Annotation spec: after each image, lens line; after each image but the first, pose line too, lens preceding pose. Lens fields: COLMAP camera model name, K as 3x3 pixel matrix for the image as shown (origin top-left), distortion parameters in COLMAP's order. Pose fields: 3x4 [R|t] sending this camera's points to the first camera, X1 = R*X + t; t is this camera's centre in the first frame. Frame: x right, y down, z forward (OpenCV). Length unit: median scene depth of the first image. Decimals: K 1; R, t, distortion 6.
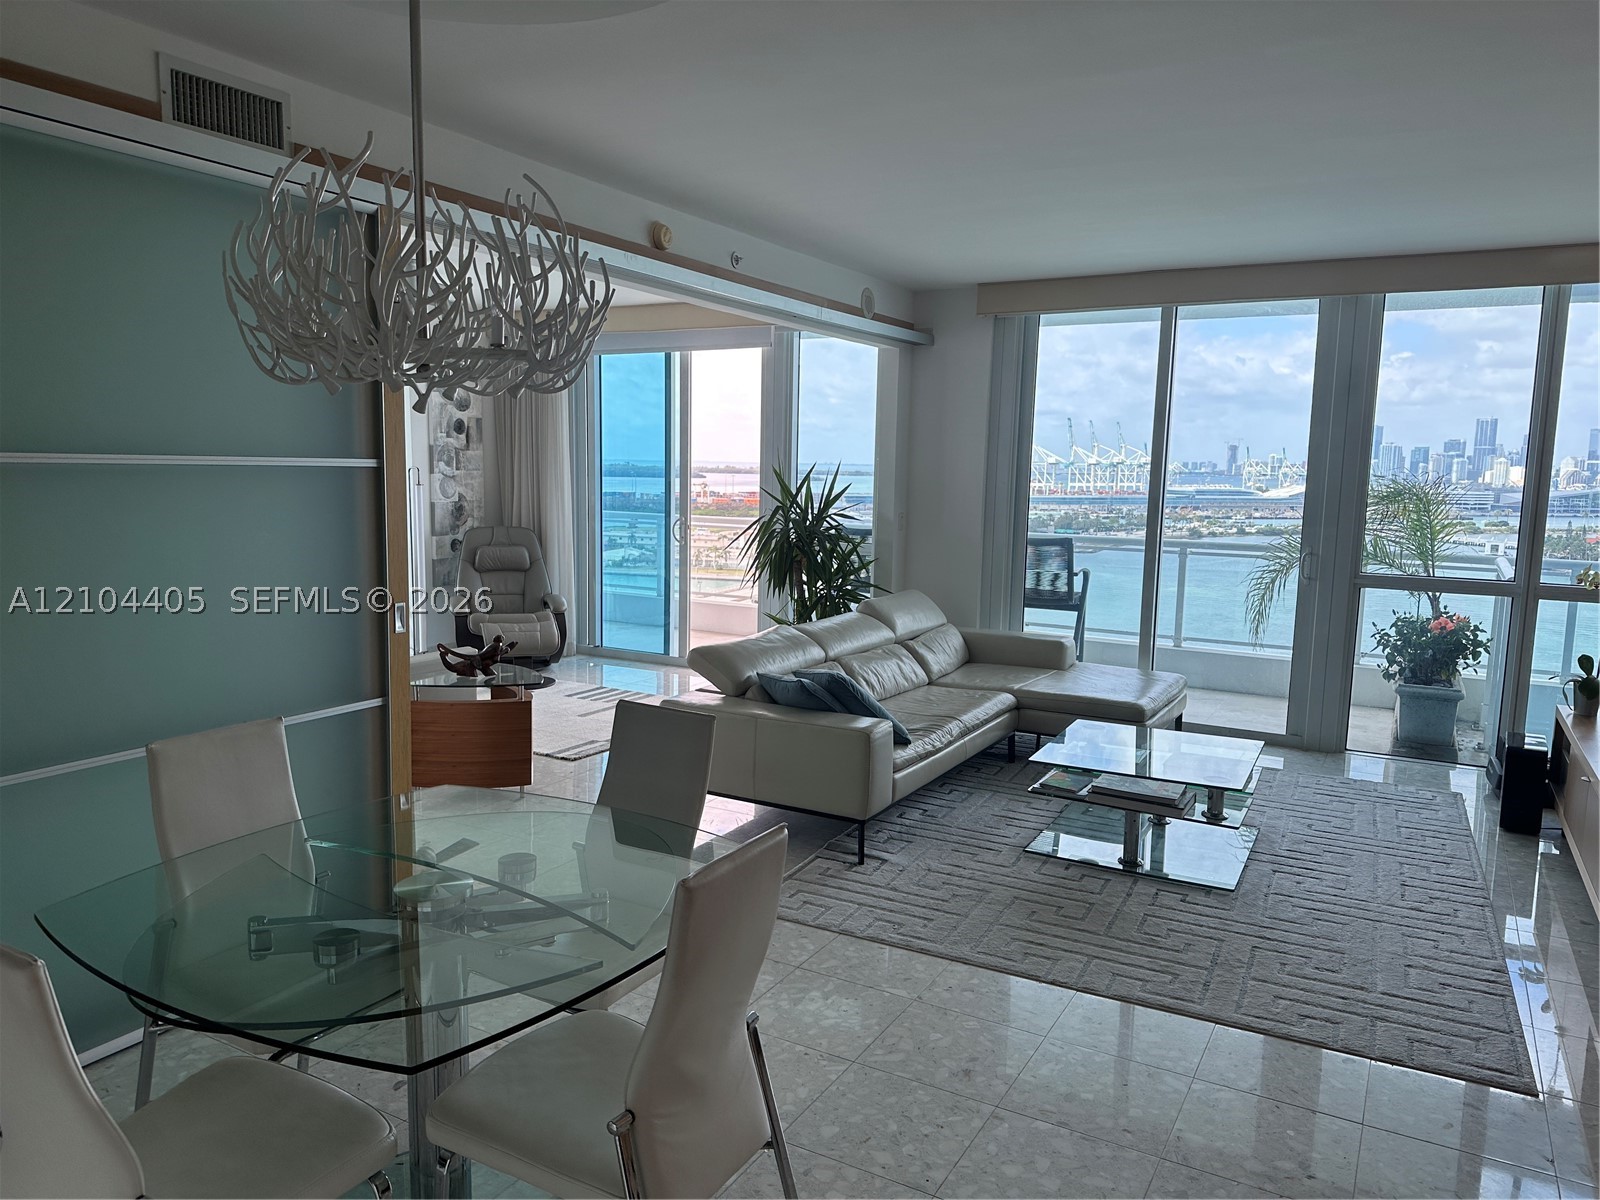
lens RADIAL K [[1114.6, 0, 800.0], [0, 1114.6, 600.0], [0, 0, 1]] dist [0.128209, -0.204799]
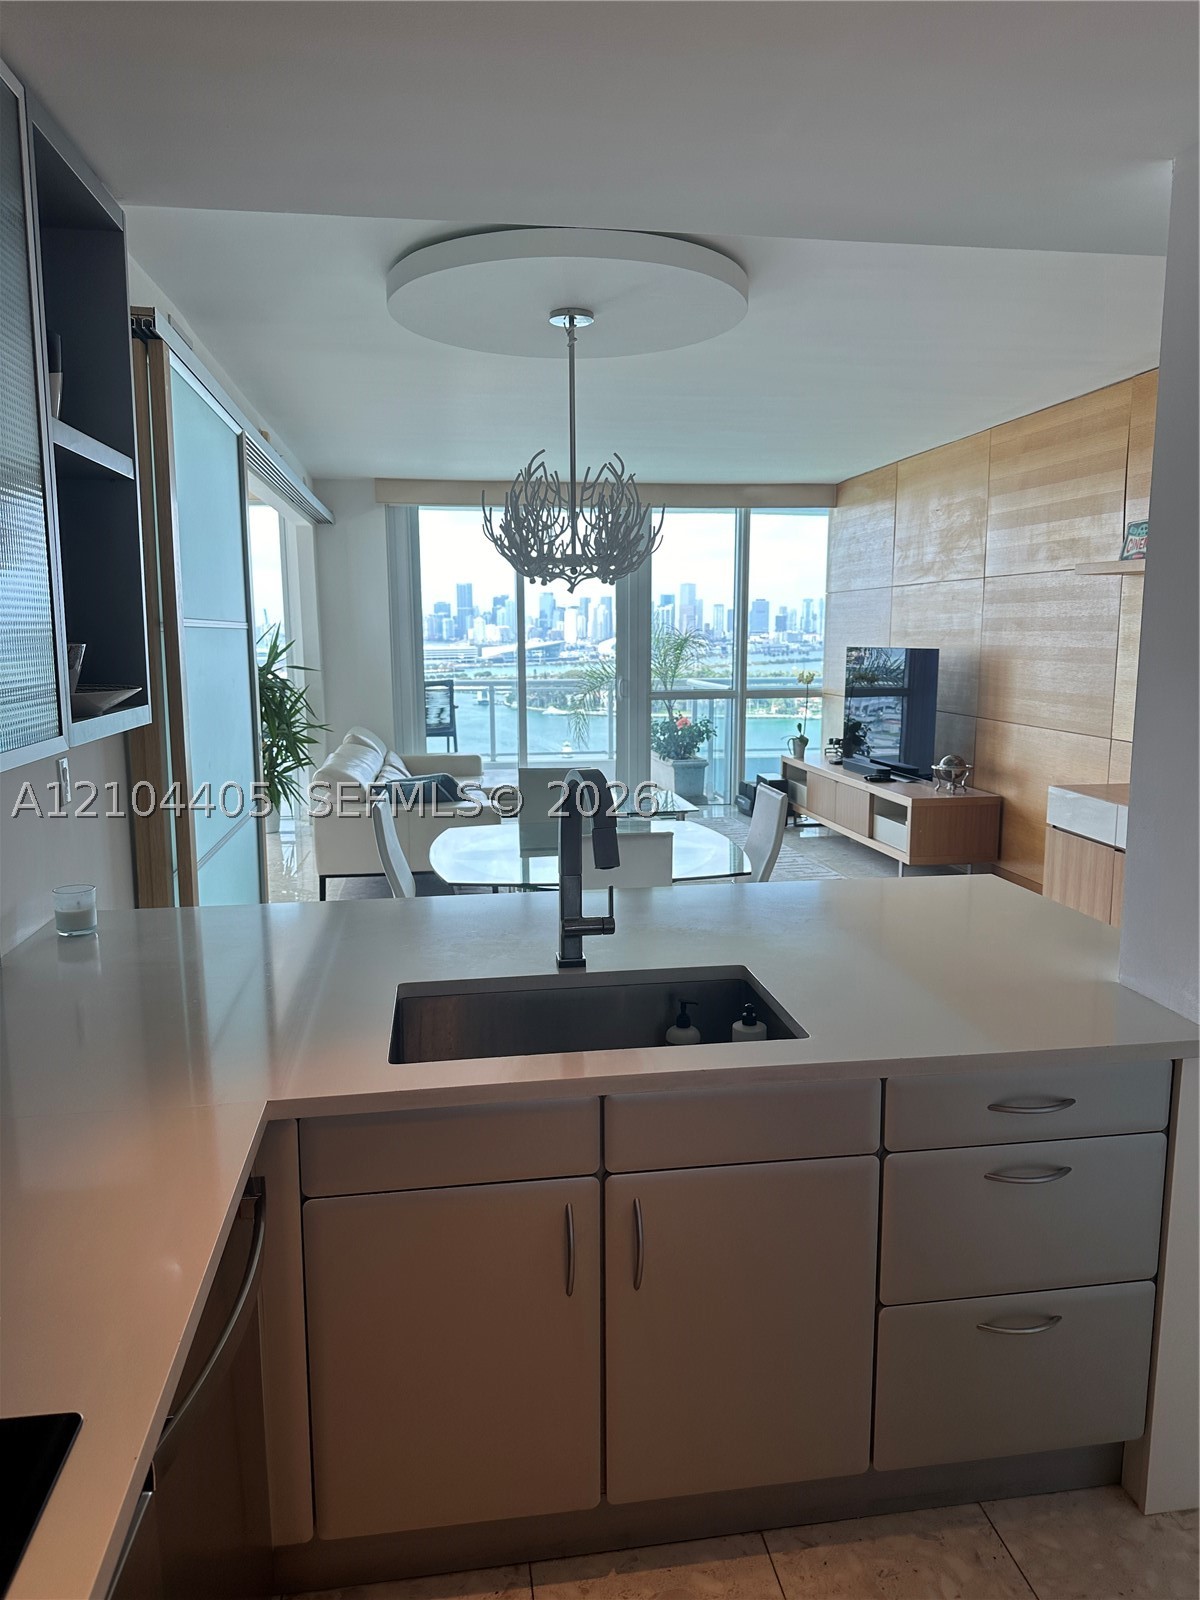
lens RADIAL K [[1114.6, 0, 600.0], [0, 1114.6, 800.0], [0, 0, 1]] dist [0.128209, -0.204799]
pose [[0.791510, -0.114780, 0.600281, -0.457779], [0.095275, 0.993371, 0.064316, 0.017978], [-0.603684, 0.006285, 0.797199, -0.154202]]
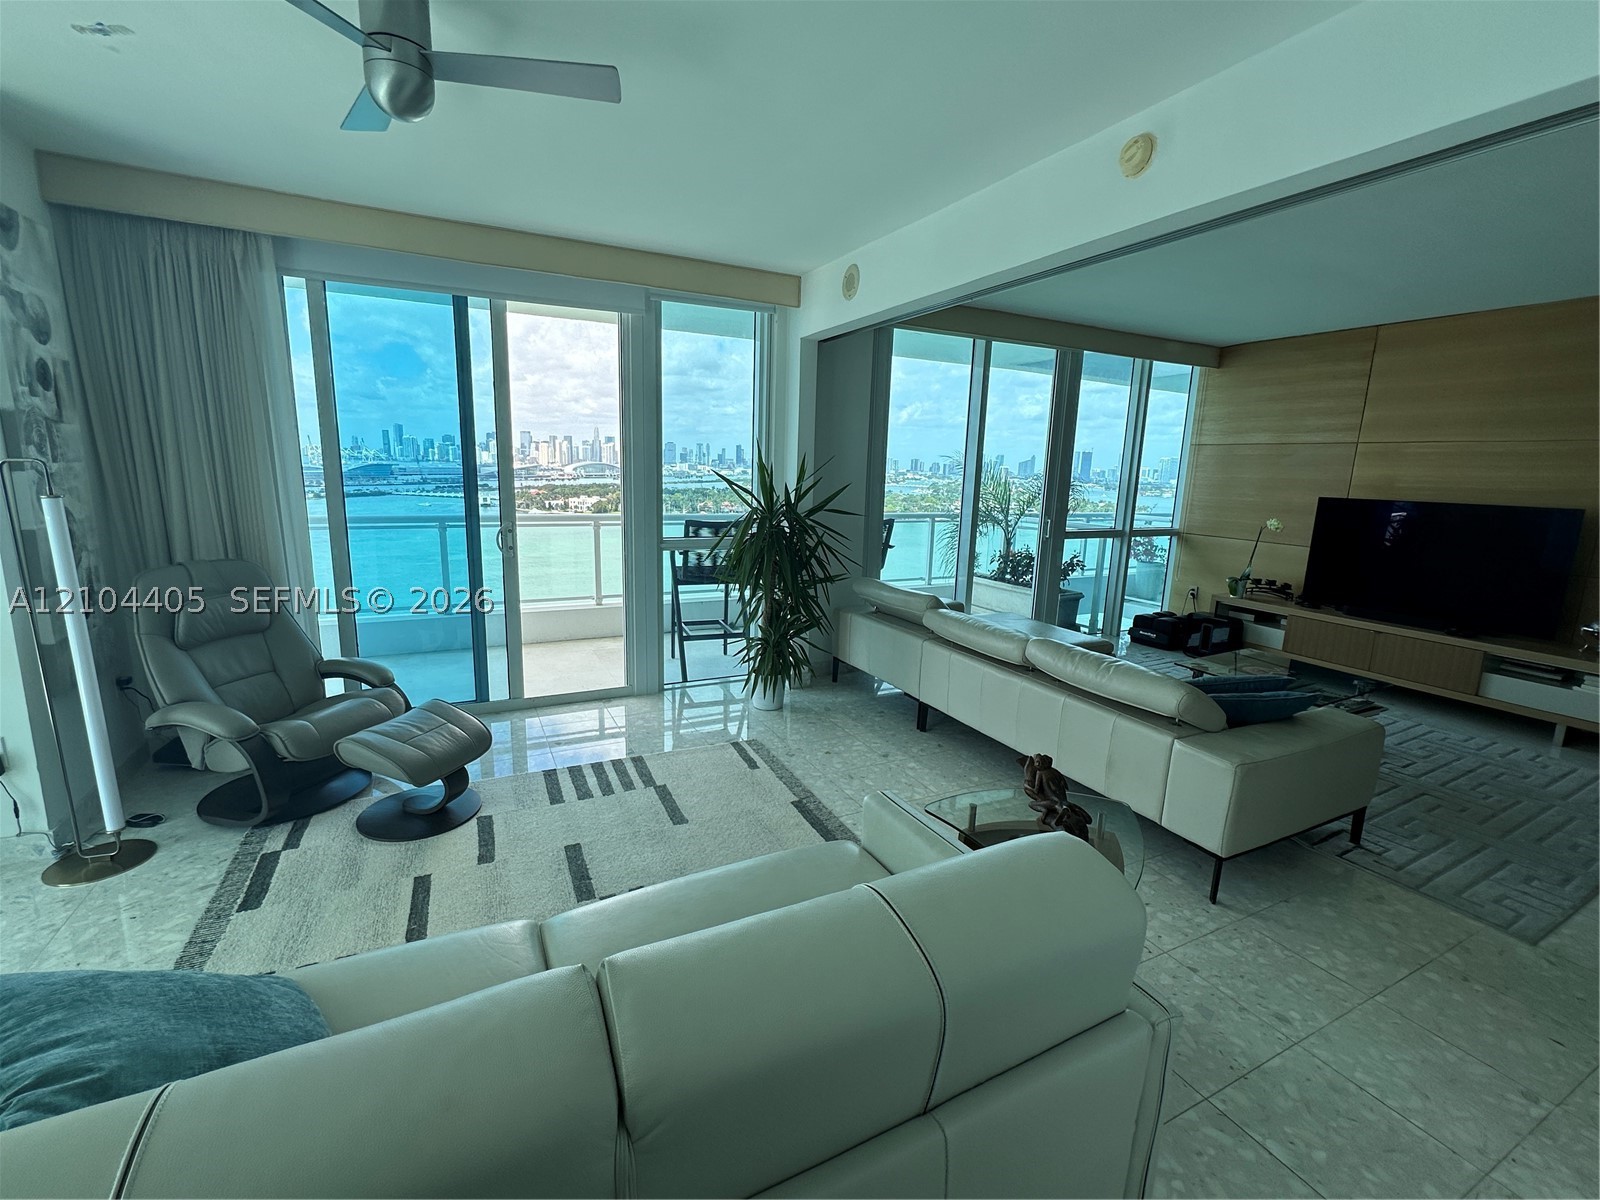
lens RADIAL K [[697.3, 0, 802.2], [0, 697.3, 593.8], [0, 0, 1]] dist [-0.008470, -0.000110]
pose [[0.554749, -0.154389, 0.817568, -0.494311], [0.083634, 0.988003, 0.129824, -0.089611], [-0.827804, -0.003643, 0.561006, 0.713385]]
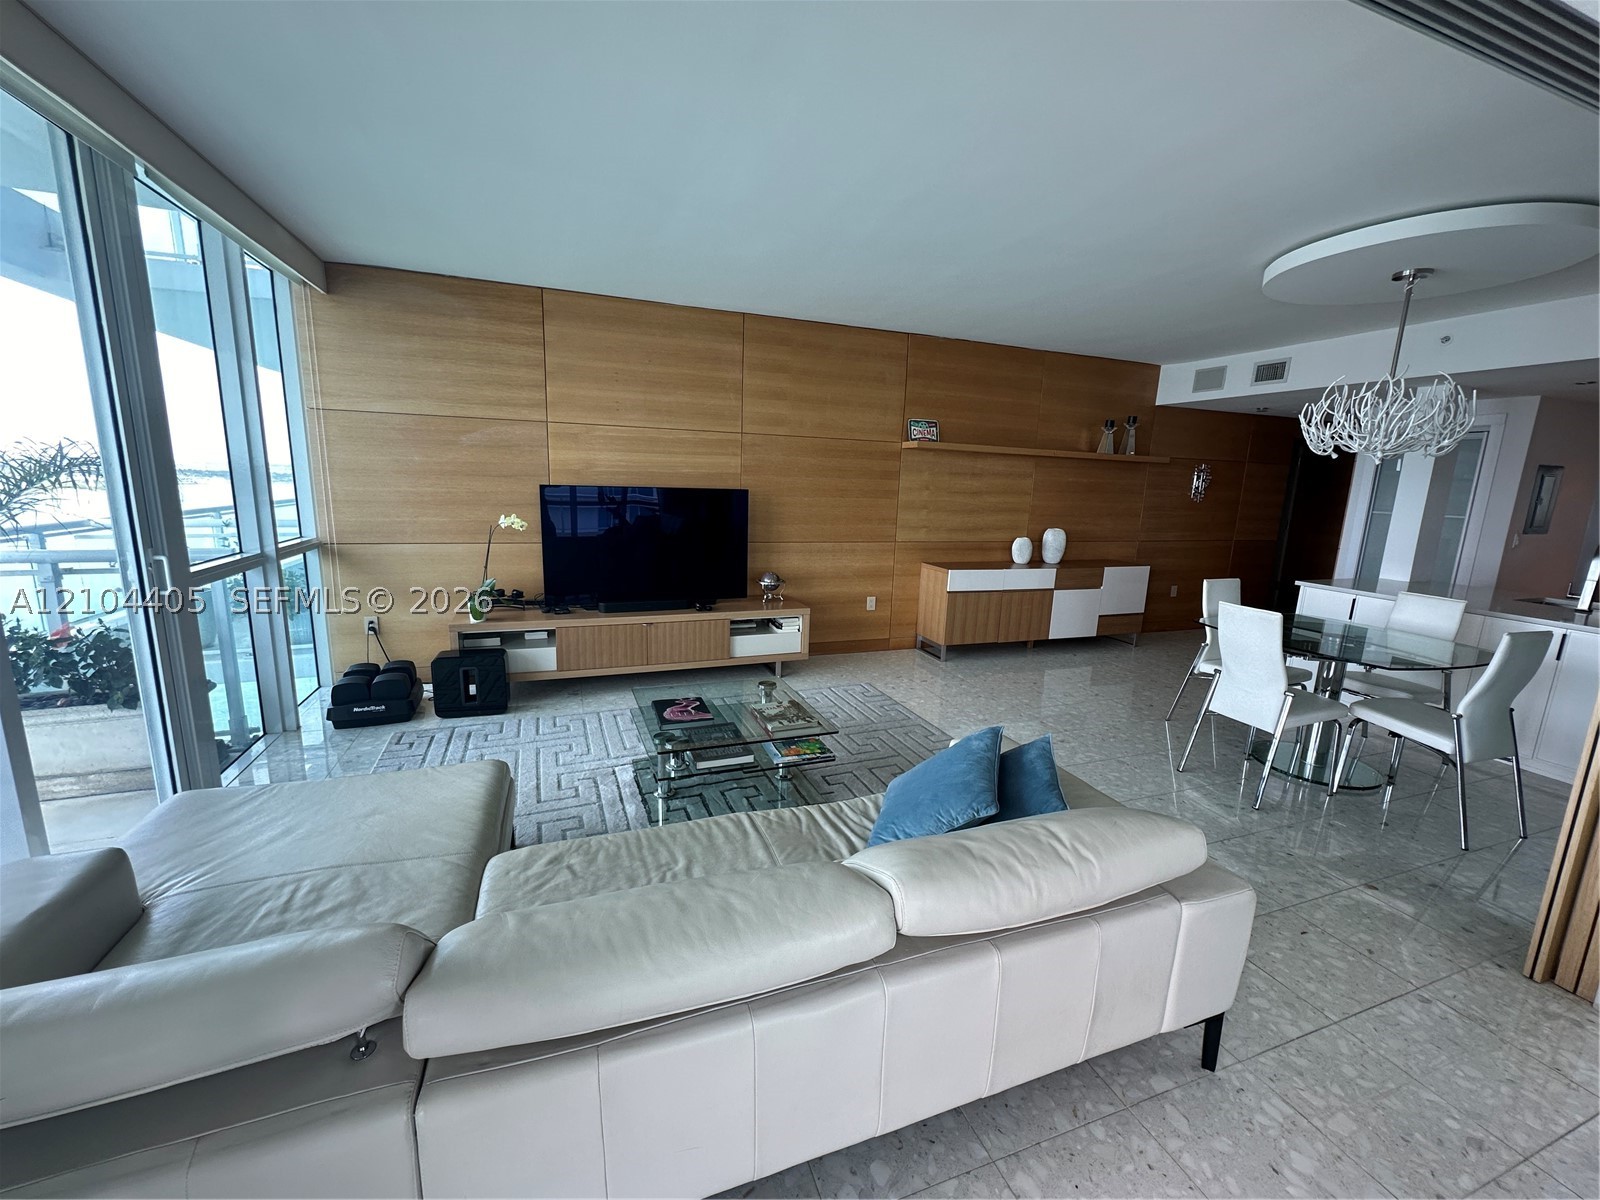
lens RADIAL K [[641.6, 0, 800.0], [0, 641.6, 600.0], [0, 0, 1]] dist [-0.003685, 0.000491]
pose [[-0.761425, -0.164480, 0.627039, -0.086881], [0.032571, 0.956347, 0.290413, -0.112969], [-0.647434, 0.241551, -0.722829, 0.991843]]
